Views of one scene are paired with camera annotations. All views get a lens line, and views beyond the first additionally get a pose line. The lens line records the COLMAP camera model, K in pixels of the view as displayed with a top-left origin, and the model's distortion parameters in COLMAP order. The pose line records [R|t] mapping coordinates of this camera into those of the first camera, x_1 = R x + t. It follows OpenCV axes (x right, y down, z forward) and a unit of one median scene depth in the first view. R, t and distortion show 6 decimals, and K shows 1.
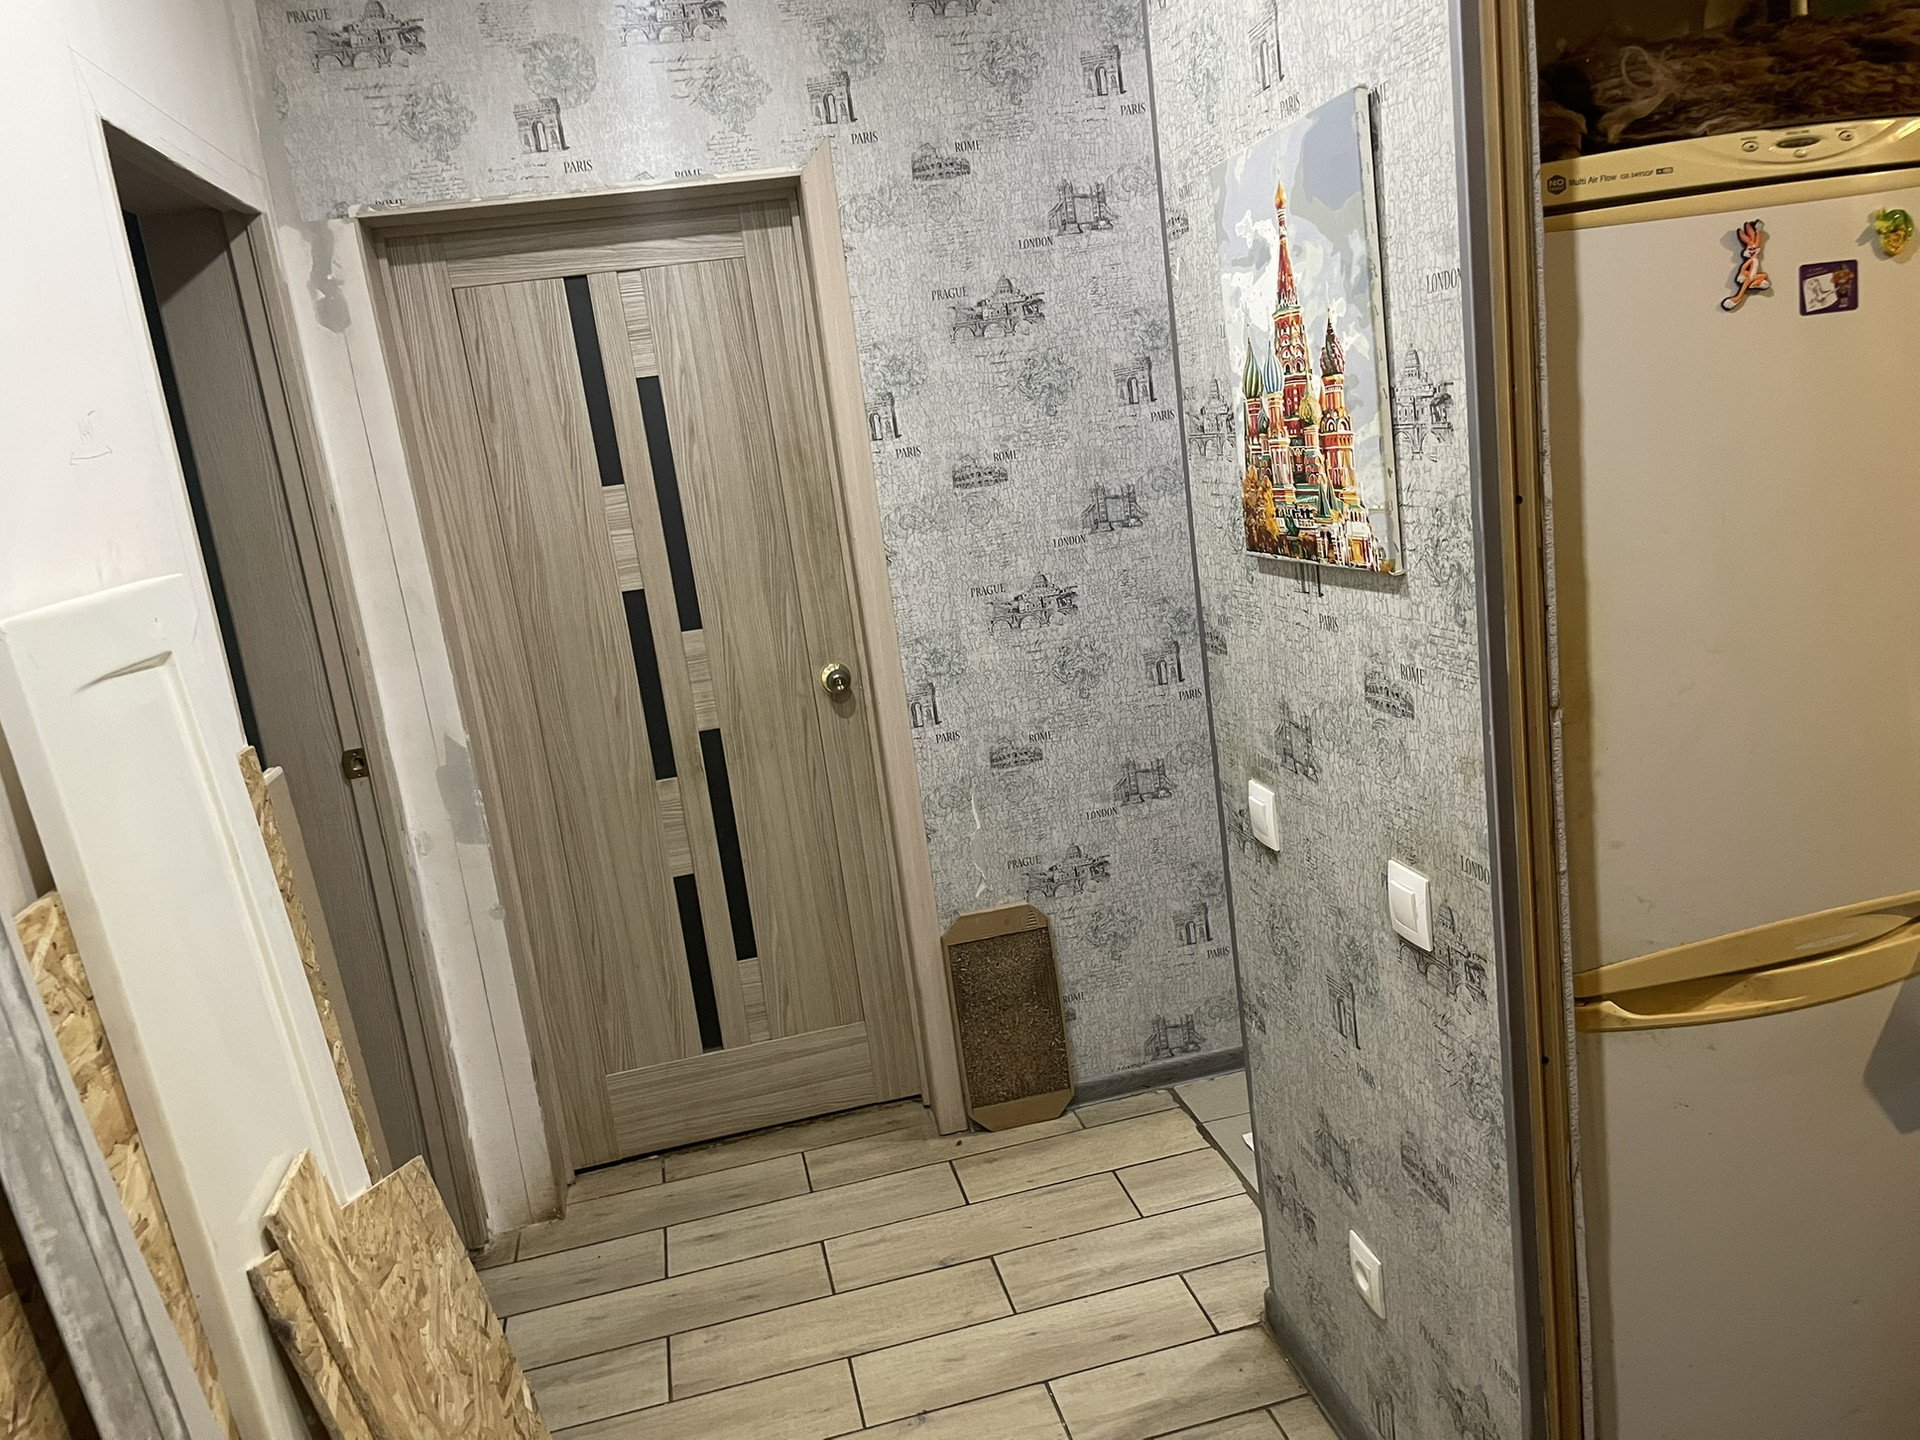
lens RADIAL K [[1451.4, 0, 955.4], [0, 1451.4, 711.3], [0, 0, 1]] dist [0.002150, 0.000017]
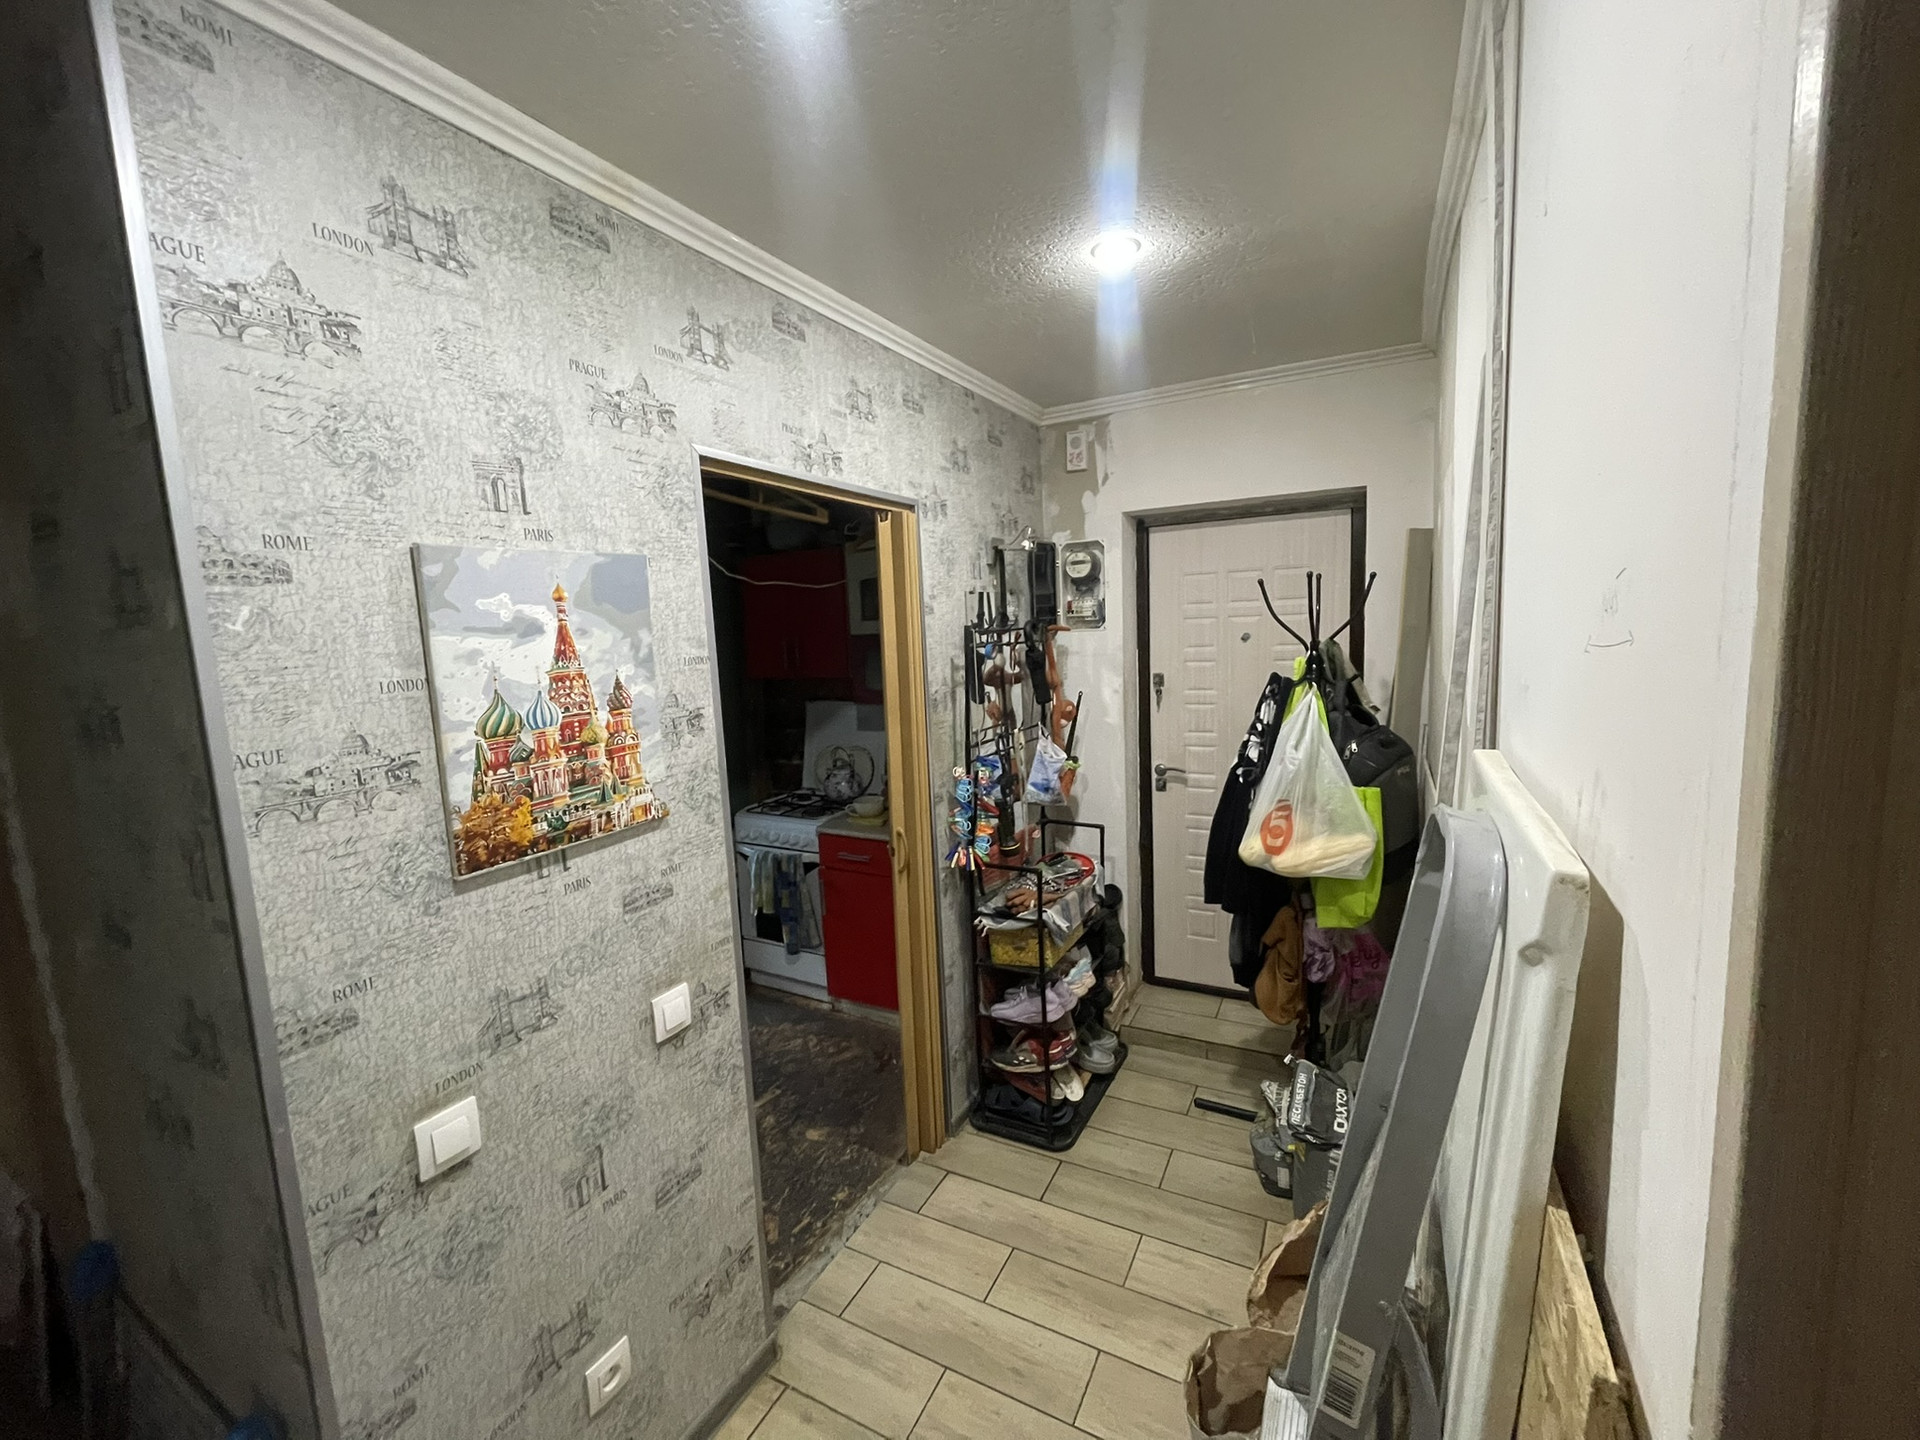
lens RADIAL K [[772.4, 0, 955.7], [0, 772.4, 717.2], [0, 0, 1]] dist [-0.004001, 0.000394]
pose [[-0.751168, 0.099219, 0.652612, -0.563689], [0.279386, 0.943510, 0.178134, -0.262349], [-0.598072, 0.316139, -0.736455, 1.361238]]
